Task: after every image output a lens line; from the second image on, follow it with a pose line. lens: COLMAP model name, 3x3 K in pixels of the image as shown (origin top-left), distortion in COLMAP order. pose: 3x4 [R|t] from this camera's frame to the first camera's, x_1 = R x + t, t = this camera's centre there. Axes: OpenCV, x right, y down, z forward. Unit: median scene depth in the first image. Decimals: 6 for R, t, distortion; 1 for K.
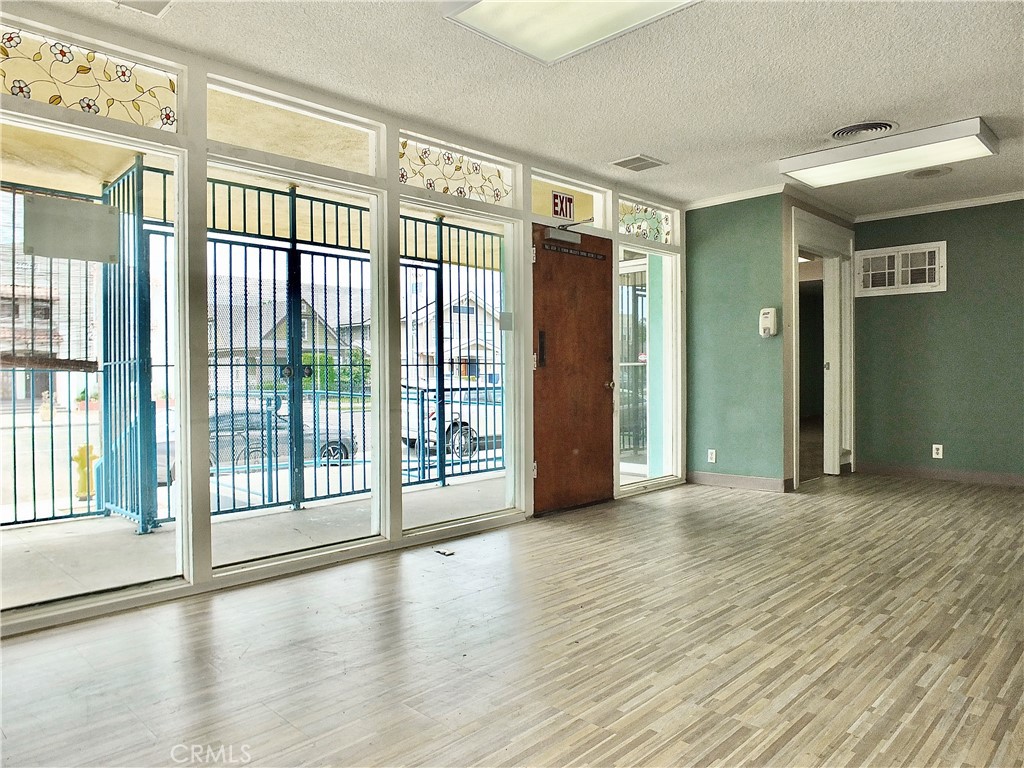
lens RADIAL K [[695.7, 0, 513.3], [0, 695.7, 377.0], [0, 0, 1]] dist [-0.029469, 0.007194]
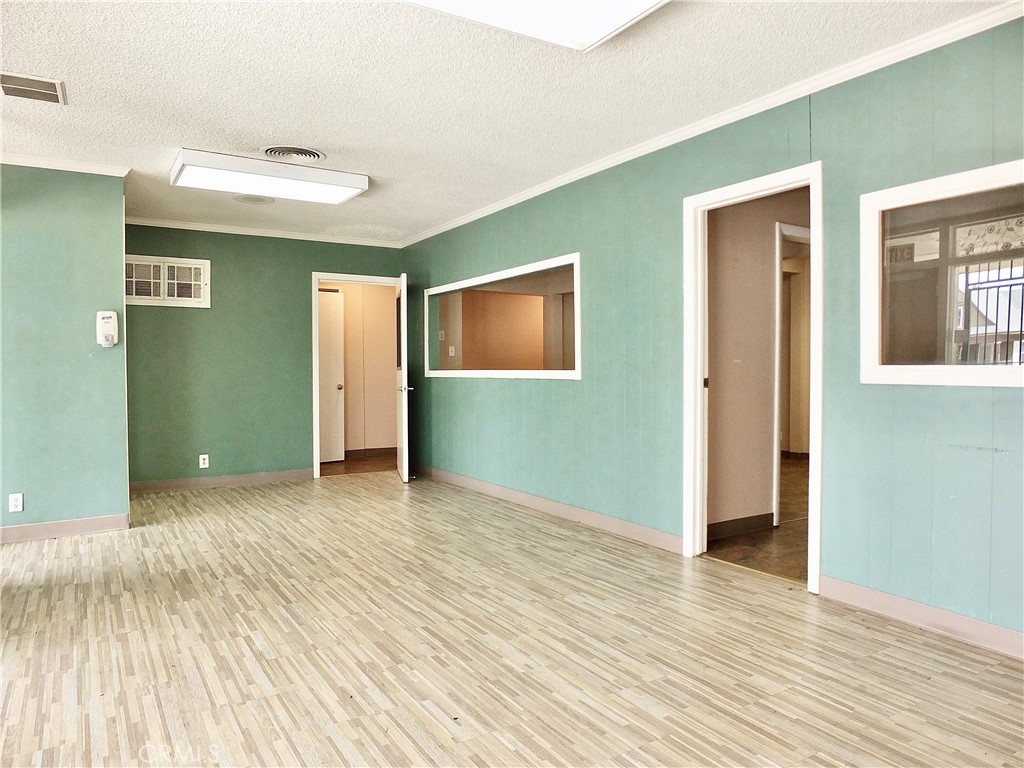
lens RADIAL K [[695.7, 0, 513.1], [0, 695.7, 384.2], [0, 0, 1]] dist [-0.029469, 0.007194]
pose [[0.234777, -0.011262, 0.971984, -0.597811], [0.011696, 0.999893, 0.008761, -0.025733], [-0.971979, 0.009312, 0.234884, 0.620096]]
